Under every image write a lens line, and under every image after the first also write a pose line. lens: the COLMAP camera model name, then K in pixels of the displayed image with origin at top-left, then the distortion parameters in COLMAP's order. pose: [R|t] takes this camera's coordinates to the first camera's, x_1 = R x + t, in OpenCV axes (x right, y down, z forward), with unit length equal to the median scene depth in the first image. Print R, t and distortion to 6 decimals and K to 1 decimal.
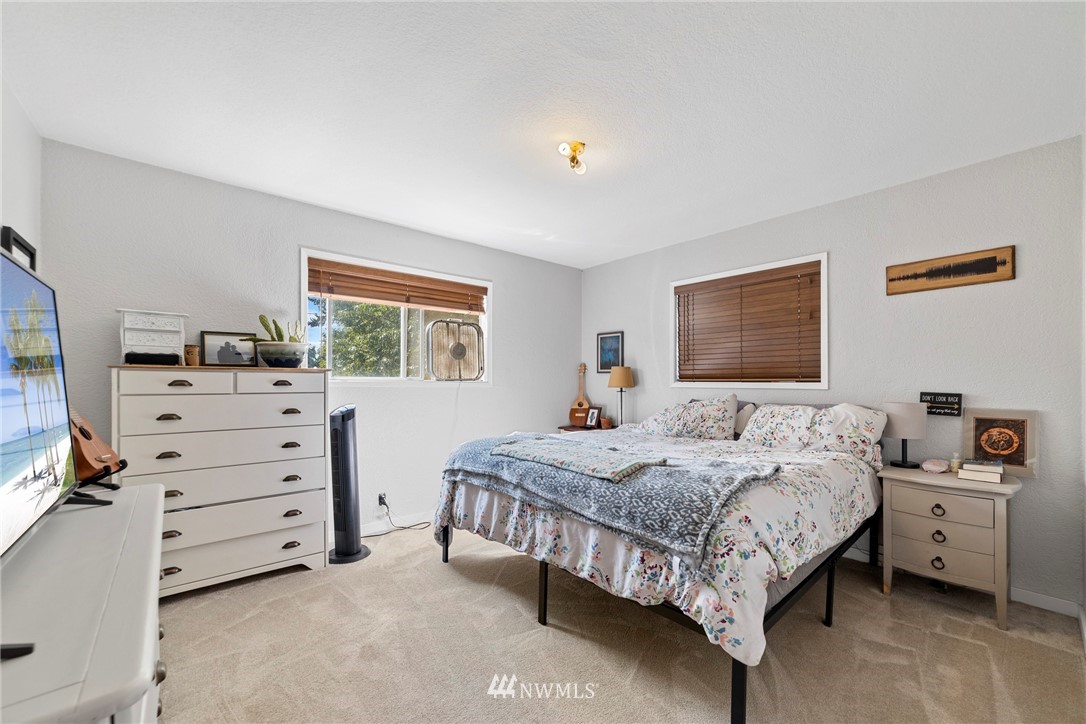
lens RADIAL K [[422.6, 0, 548.8], [0, 422.6, 373.4], [0, 0, 1]] dist [-0.021370, 0.006259]
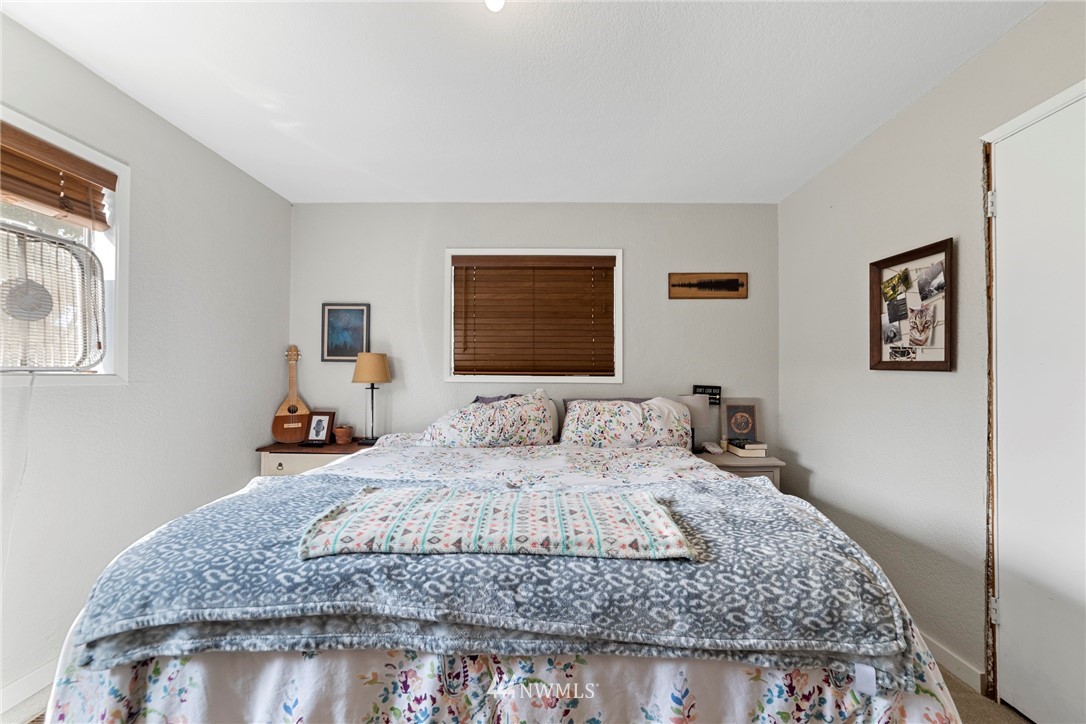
lens RADIAL K [[422.6, 0, 548.8], [0, 422.6, 373.4], [0, 0, 1]] dist [-0.021370, 0.006259]
pose [[0.674669, 0.005309, 0.738102, -0.232355], [-0.019559, 0.999752, 0.010687, 0.006602], [-0.737861, -0.021647, 0.674605, 0.476189]]
